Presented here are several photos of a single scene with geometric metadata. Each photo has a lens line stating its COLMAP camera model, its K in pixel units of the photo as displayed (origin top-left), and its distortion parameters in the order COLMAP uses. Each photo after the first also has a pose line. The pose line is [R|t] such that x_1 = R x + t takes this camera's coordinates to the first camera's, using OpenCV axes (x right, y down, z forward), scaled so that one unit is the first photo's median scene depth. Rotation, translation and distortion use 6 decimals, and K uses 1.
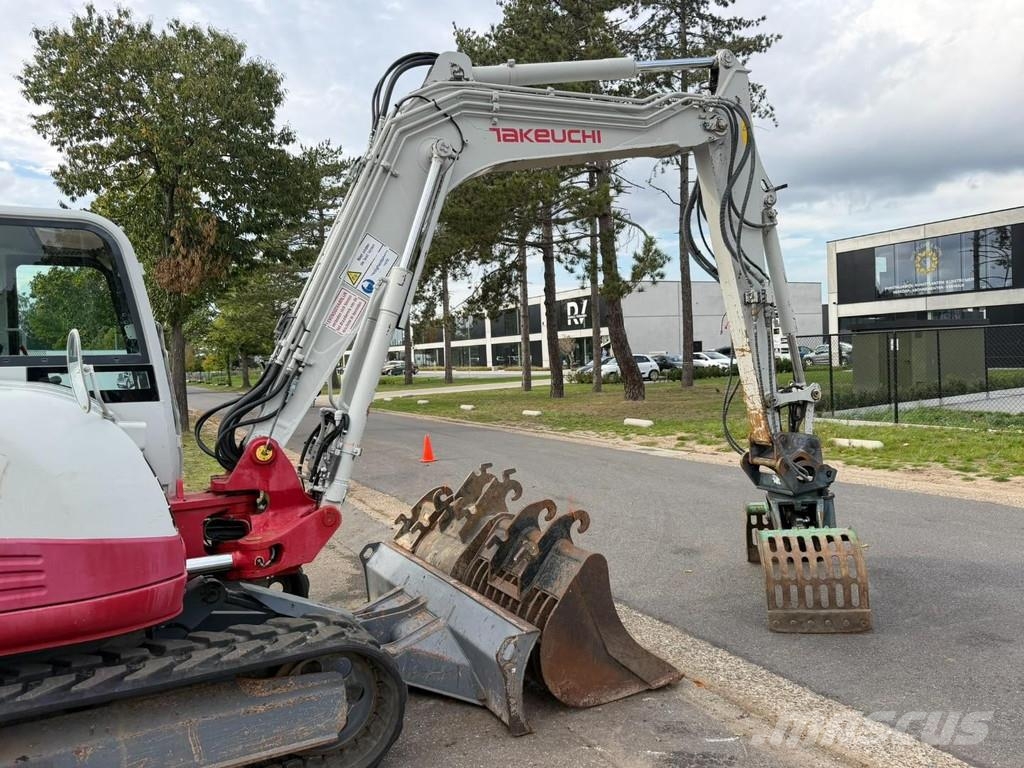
lens RADIAL K [[724.7, 0, 512.6], [0, 724.7, 380.2], [0, 0, 1]] dist [0.046934, -0.066780]
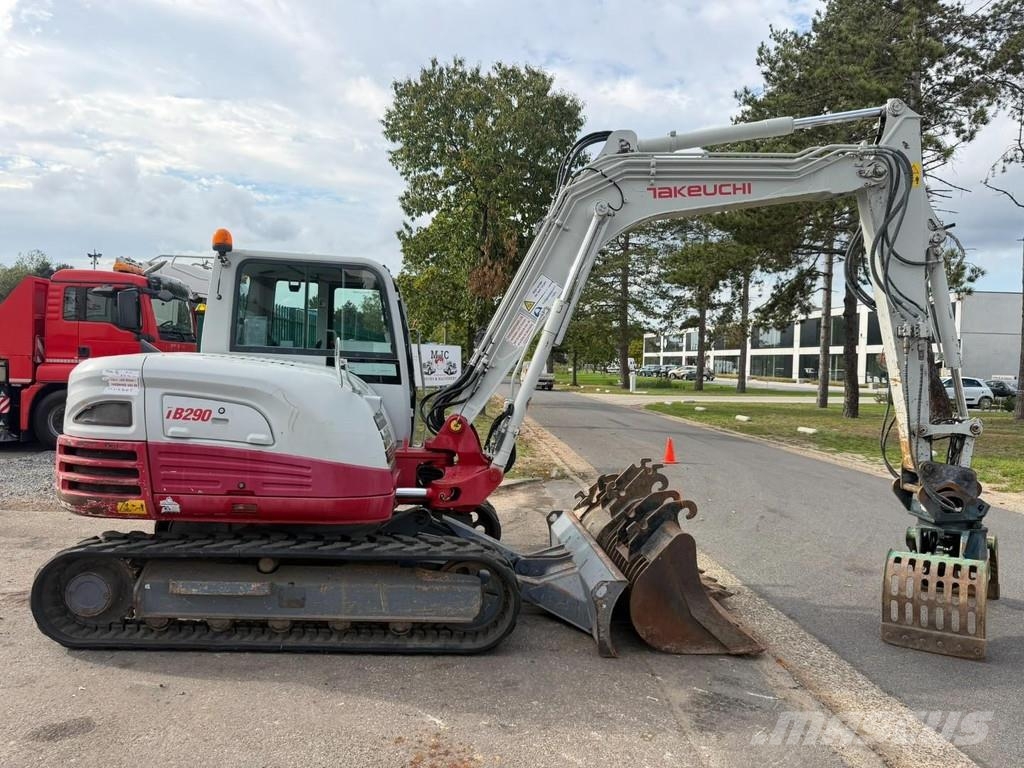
lens RADIAL K [[724.7, 0, 511.7], [0, 724.7, 385.0], [0, 0, 1]] dist [0.046934, -0.066780]
pose [[0.912472, 0.077524, -0.401727, 0.268233], [-0.076225, 0.996905, 0.019244, -0.013732], [0.401976, 0.013063, 0.915557, -0.222902]]
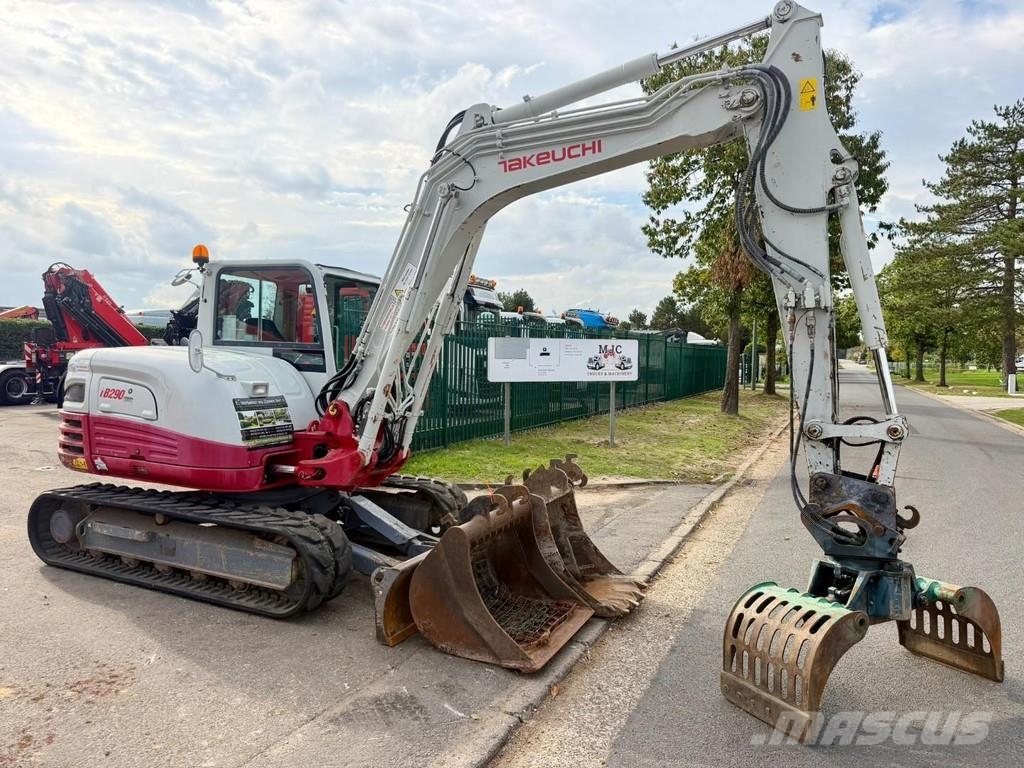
lens RADIAL K [[724.7, 0, 507.1], [0, 724.7, 384.1], [0, 0, 1]] dist [0.046934, -0.066780]
pose [[0.598929, 0.081651, -0.796628, 0.888515], [-0.063545, 0.996497, 0.054361, -0.050292], [0.798277, 0.018063, 0.602020, 0.292138]]
